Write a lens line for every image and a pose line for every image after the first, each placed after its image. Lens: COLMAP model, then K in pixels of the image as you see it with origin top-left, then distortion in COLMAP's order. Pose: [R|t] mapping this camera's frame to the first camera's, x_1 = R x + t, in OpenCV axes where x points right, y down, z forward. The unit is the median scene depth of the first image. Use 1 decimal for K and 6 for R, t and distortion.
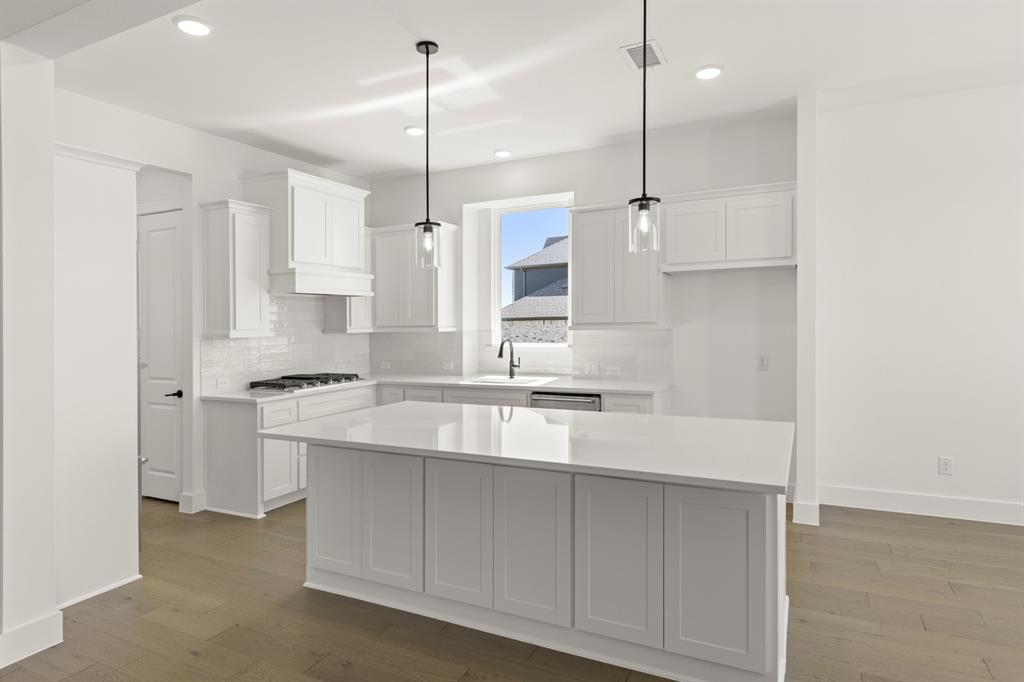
lens RADIAL K [[569.4, 0, 514.1], [0, 569.4, 322.9], [0, 0, 1]] dist [0.004248, -0.002177]
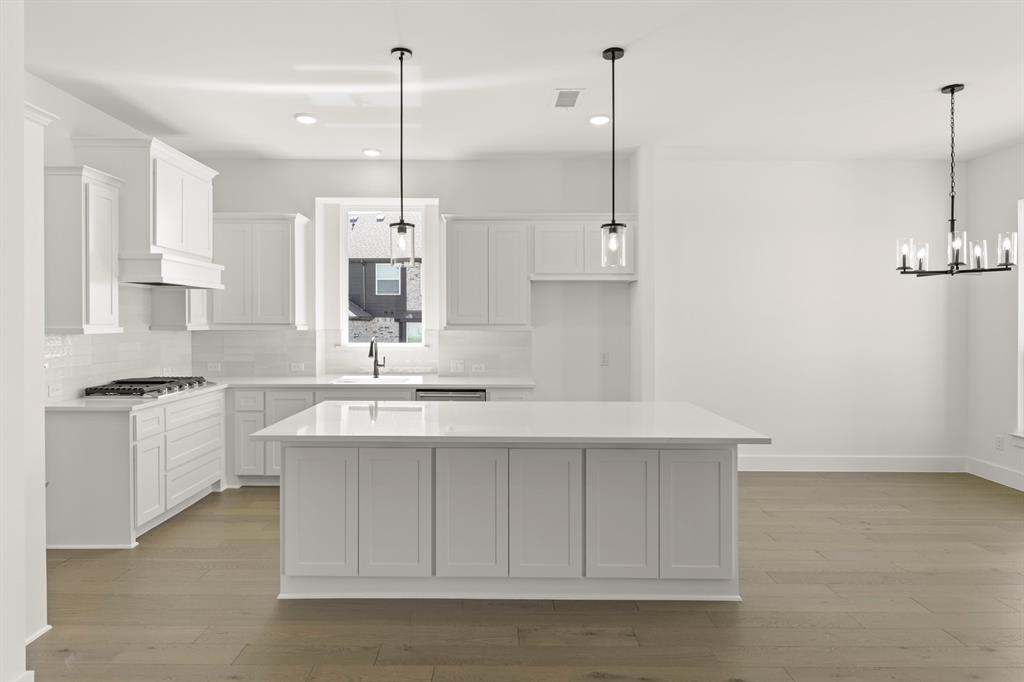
lens RADIAL K [[569.4, 0, 514.1], [0, 569.4, 322.9], [0, 0, 1]] dist [0.004248, -0.002177]
pose [[0.900837, 0.019270, 0.433729, -0.265065], [-0.017888, 0.999814, -0.007266, 0.004612], [-0.433789, -0.001213, 0.901014, -0.008414]]
